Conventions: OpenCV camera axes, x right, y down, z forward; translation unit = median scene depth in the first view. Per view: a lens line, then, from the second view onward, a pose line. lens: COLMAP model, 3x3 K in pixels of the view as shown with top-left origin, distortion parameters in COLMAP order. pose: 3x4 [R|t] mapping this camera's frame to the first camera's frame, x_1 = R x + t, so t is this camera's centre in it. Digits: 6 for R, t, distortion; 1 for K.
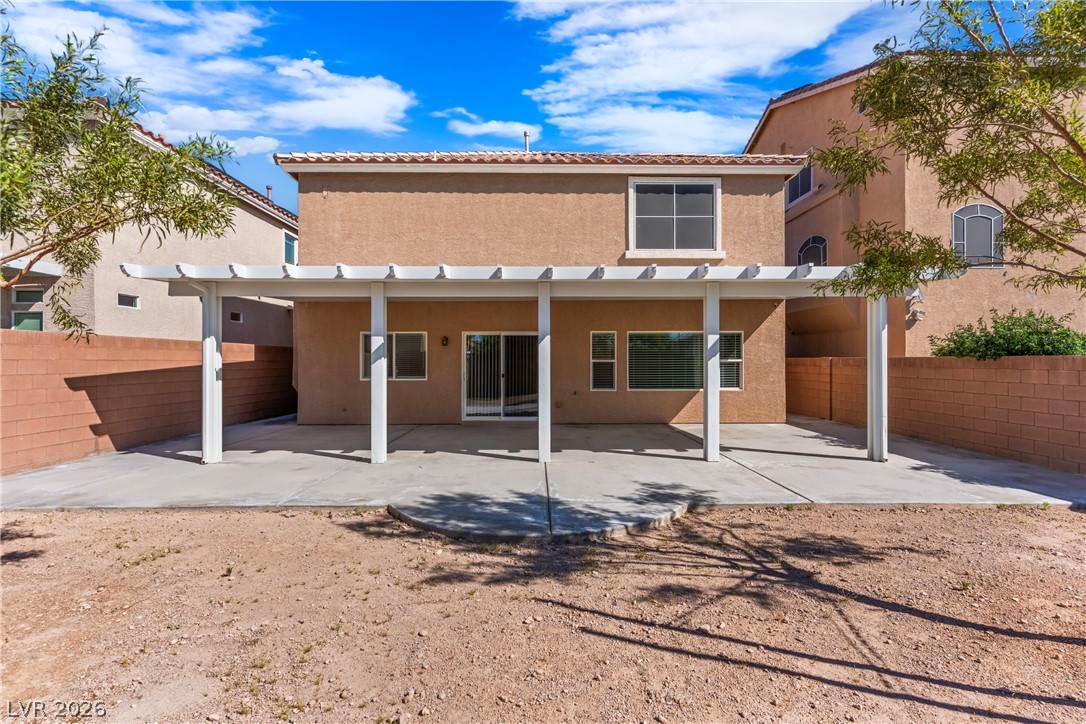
lens RADIAL K [[512.7, 0, 544.6], [0, 512.7, 359.4], [0, 0, 1]] dist [0.000003, 0.000962]
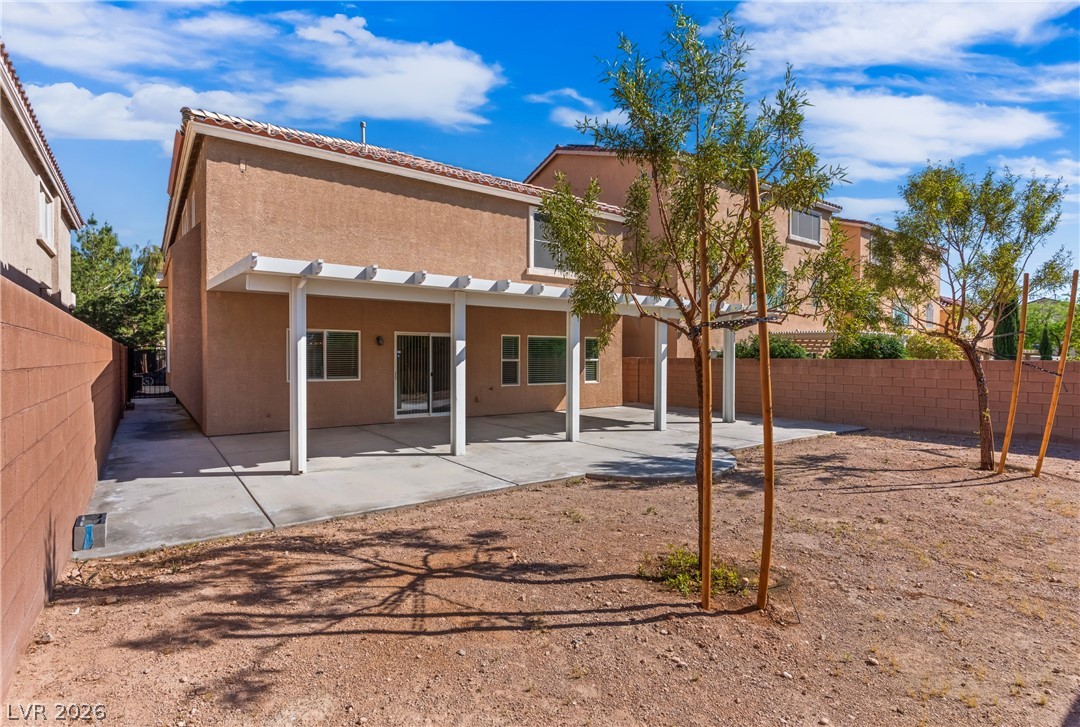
lens RADIAL K [[503.8, 0, 539.3], [0, 503.8, 373.7], [0, 0, 1]] dist [0.001115, -0.000140]
pose [[0.830627, -0.015300, 0.556619, -0.471424], [-0.004728, 0.999393, 0.034527, -0.006843], [-0.556809, -0.031311, 0.830050, 0.006081]]
